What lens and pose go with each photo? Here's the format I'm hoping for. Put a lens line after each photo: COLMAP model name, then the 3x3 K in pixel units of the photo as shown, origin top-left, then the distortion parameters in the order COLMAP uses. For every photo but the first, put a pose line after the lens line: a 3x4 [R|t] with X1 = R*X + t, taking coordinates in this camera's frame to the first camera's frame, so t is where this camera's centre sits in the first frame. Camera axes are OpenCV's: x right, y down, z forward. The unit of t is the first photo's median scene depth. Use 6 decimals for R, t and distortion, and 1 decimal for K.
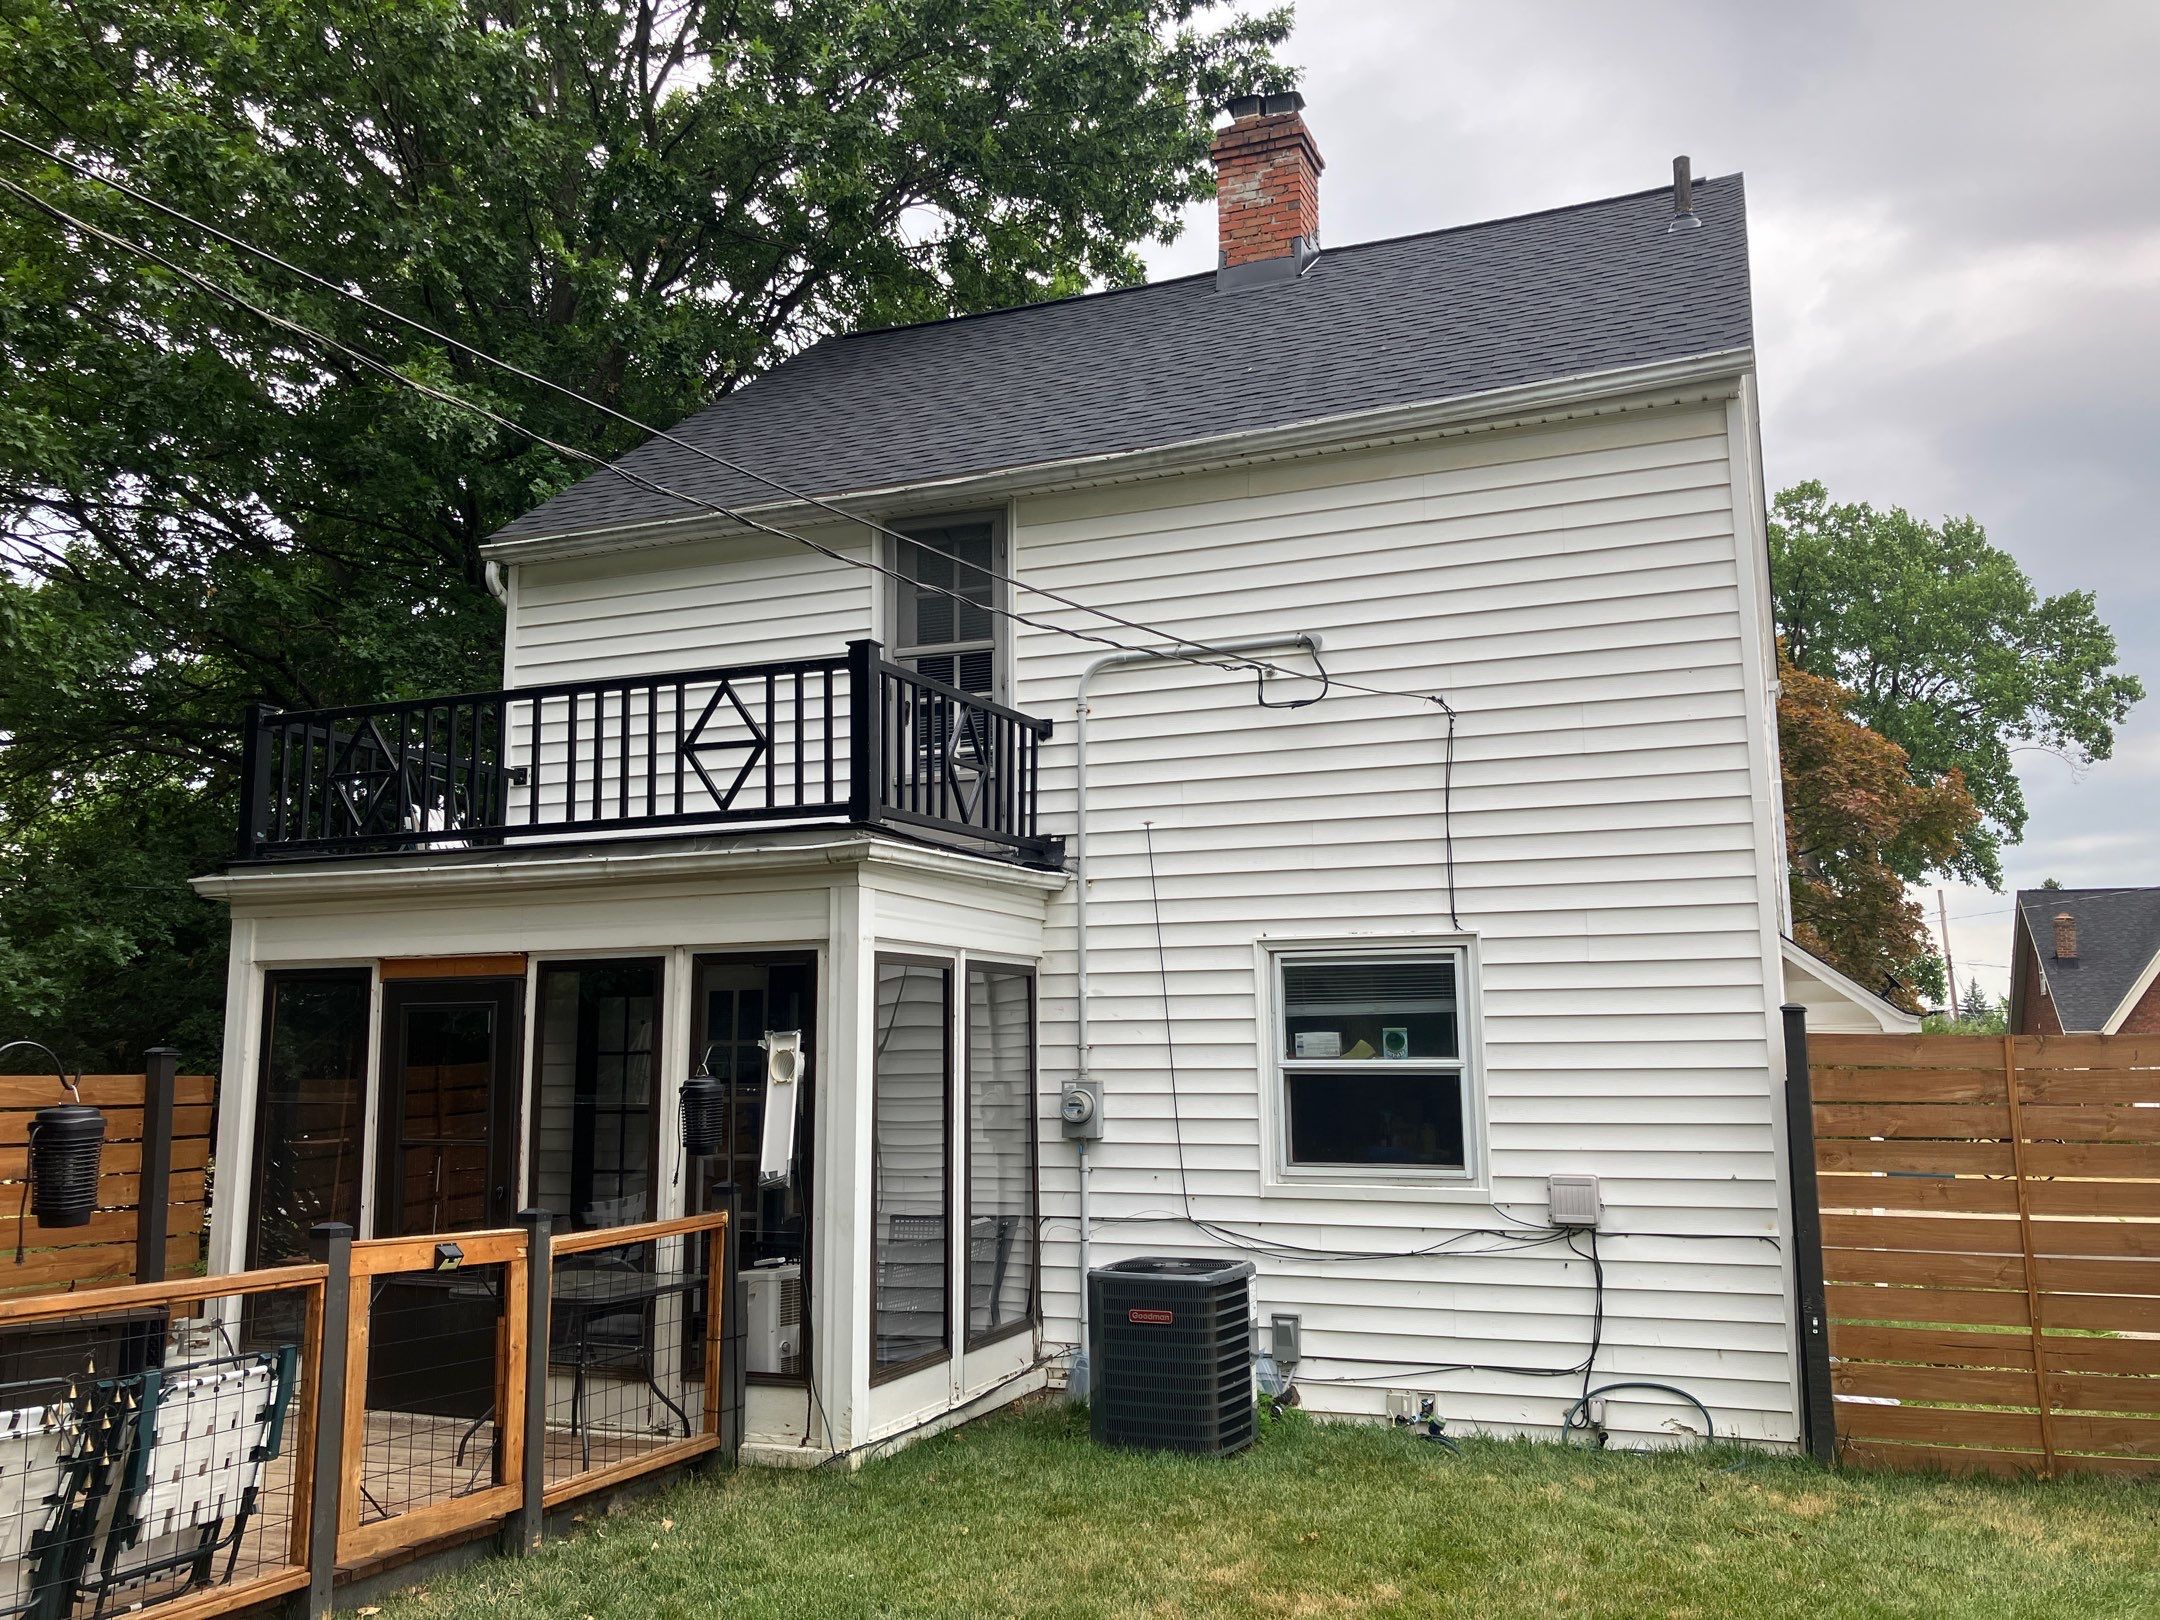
lens RADIAL K [[1818.6, 0, 1048.5], [0, 1818.6, 803.1], [0, 0, 1]] dist [0.059853, -0.178390]
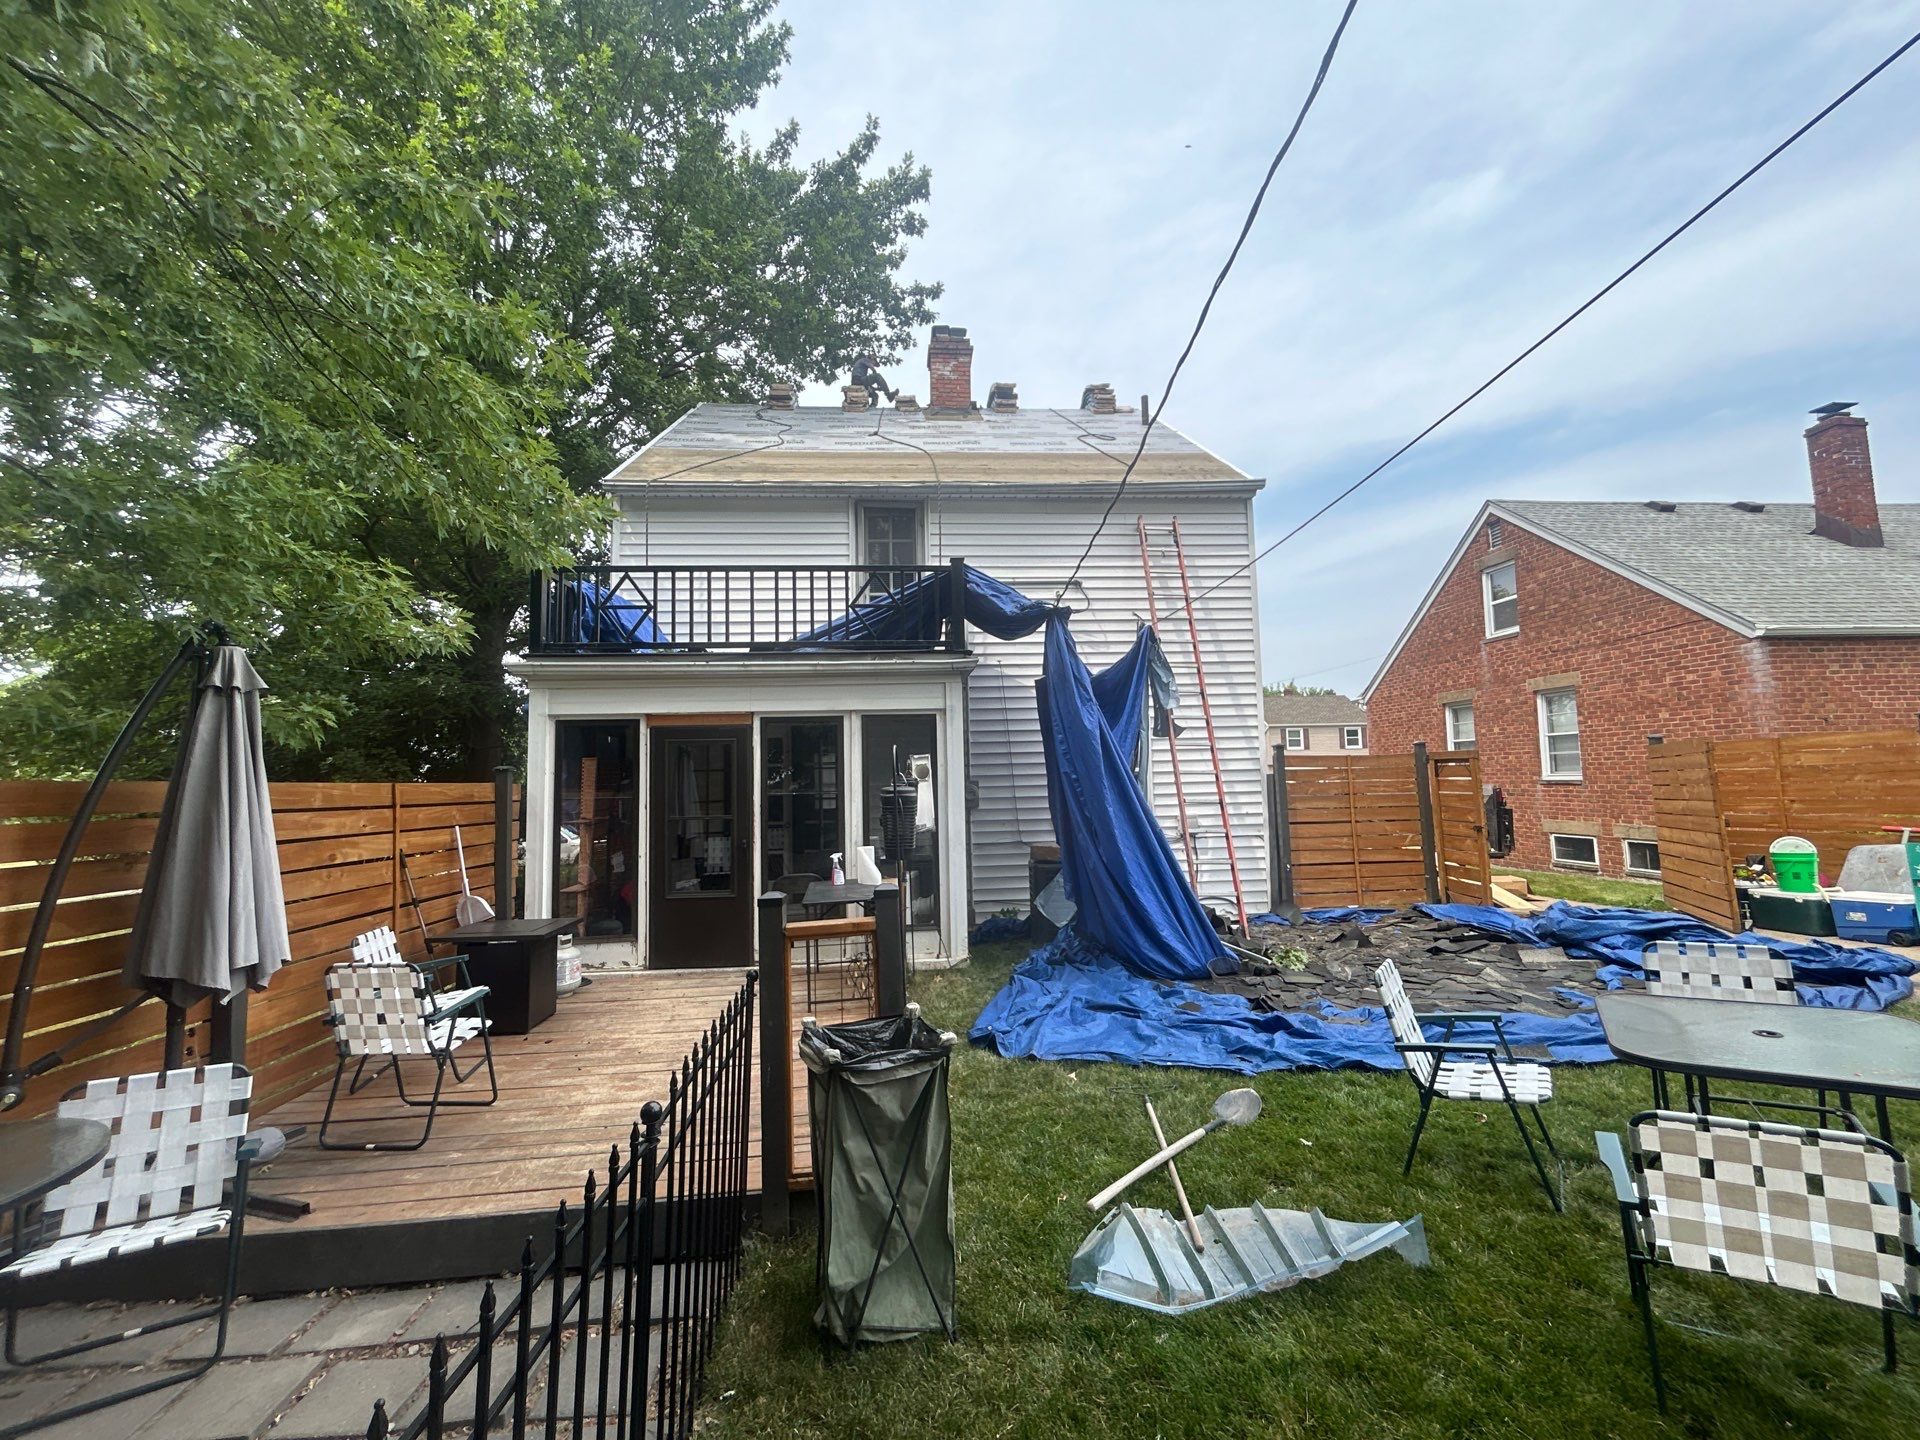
lens RADIAL K [[803.5, 0, 960.0], [0, 803.5, 720.0], [0, 0, 1]] dist [-0.018614, -0.000179]
pose [[0.892988, 0.019241, 0.449669, -0.426584], [-0.049146, 0.997280, 0.054924, 0.032325], [-0.447389, -0.071146, 0.891505, 0.179370]]
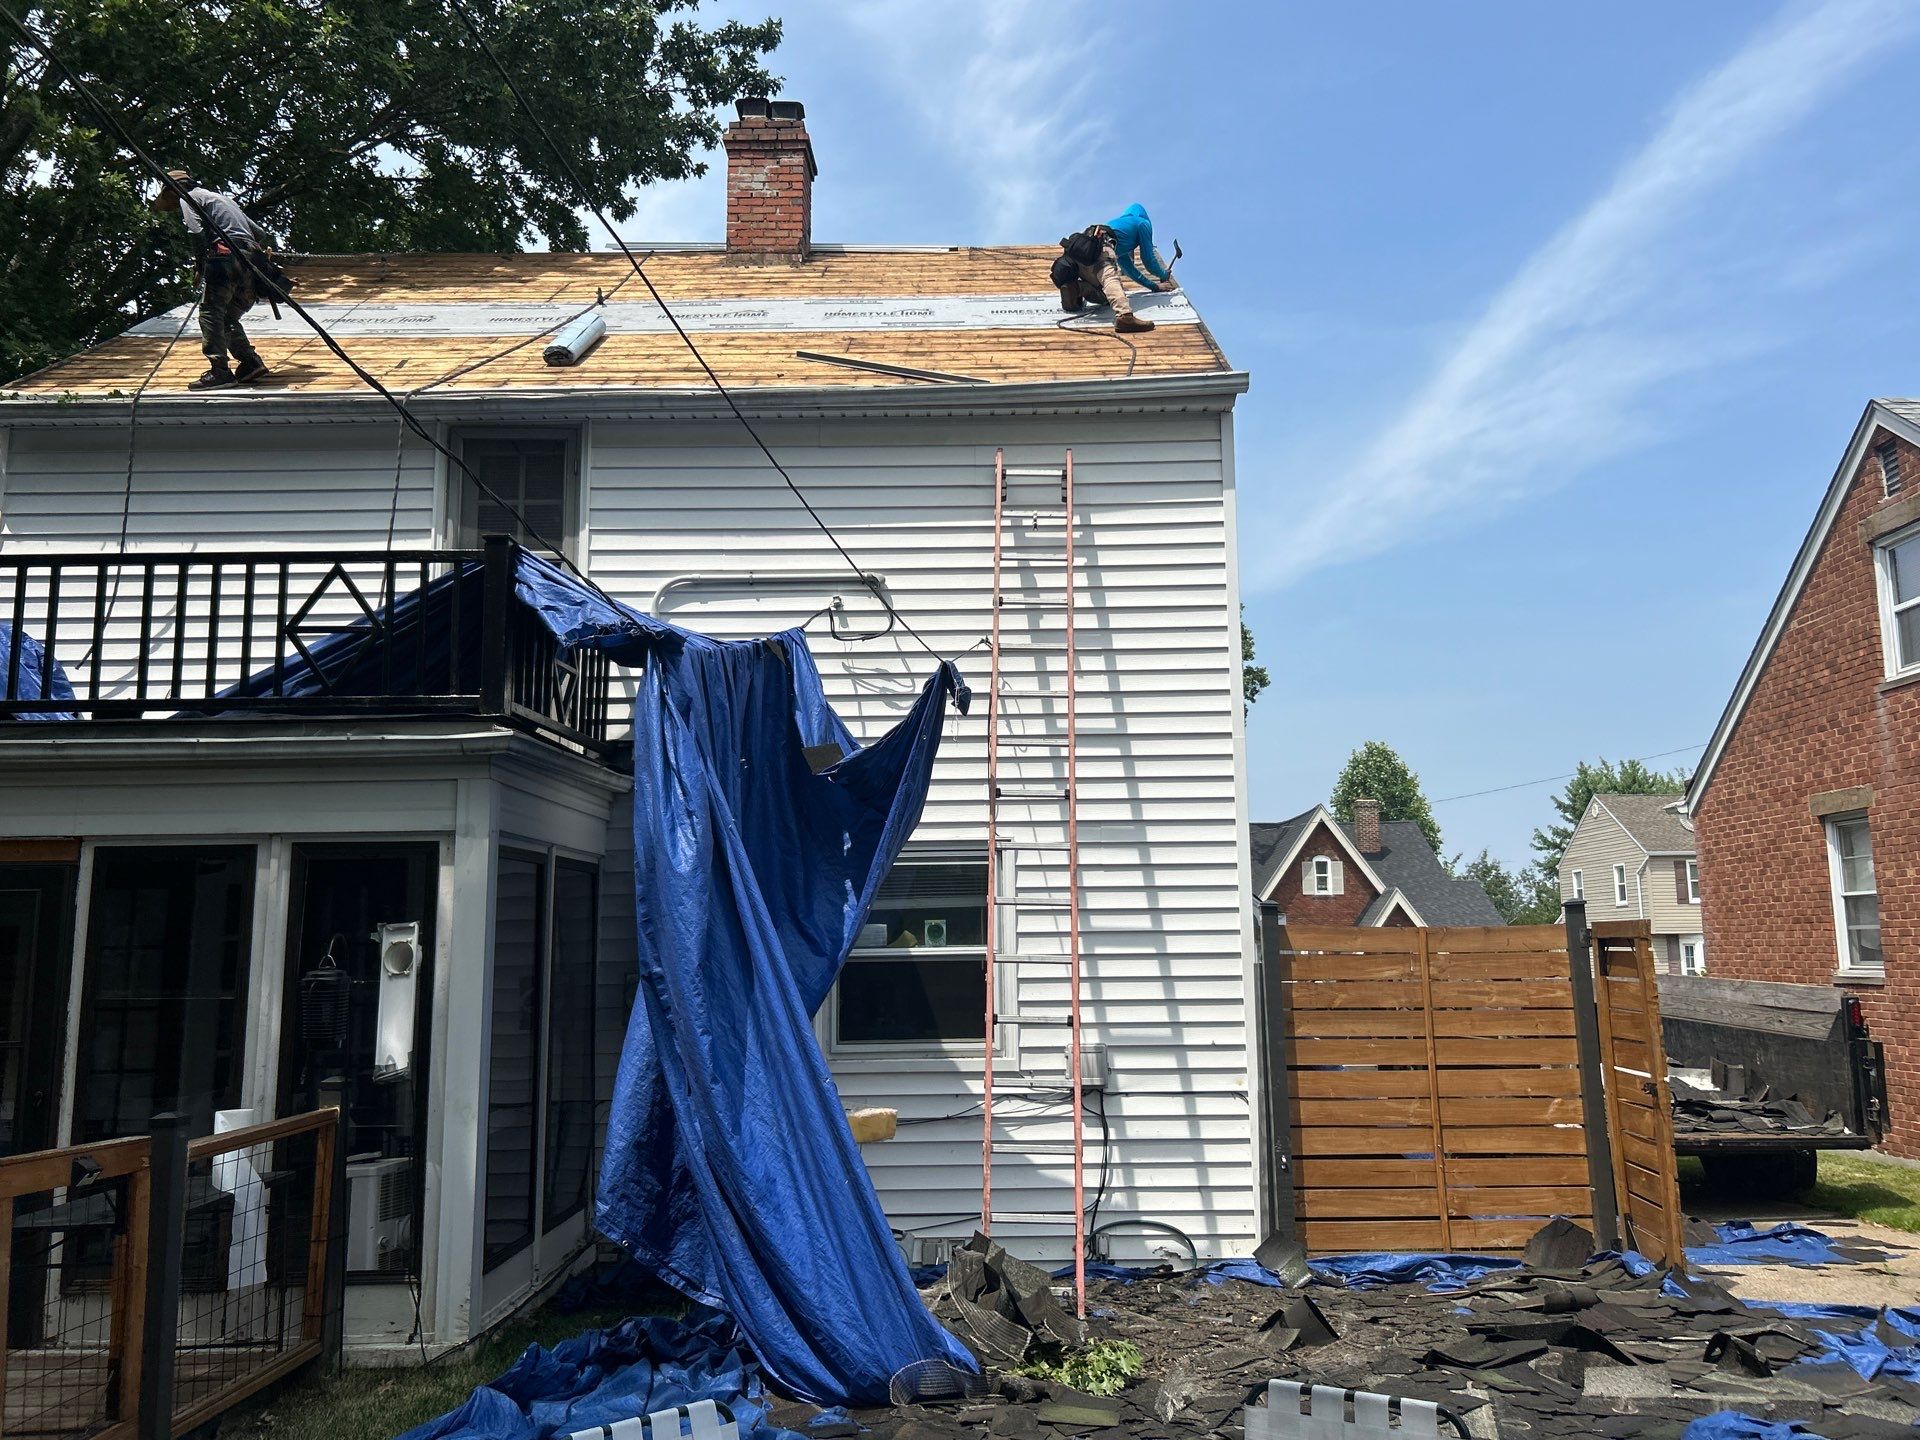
lens RADIAL K [[1548.6, 0, 954.6], [0, 1548.6, 702.6], [0, 0, 1]] dist [0.028347, -0.012887]
pose [[0.923923, 0.056345, 0.378406, -0.165473], [-0.048658, 0.998369, -0.029855, 0.013976], [-0.379471, 0.009171, 0.925158, 0.086106]]
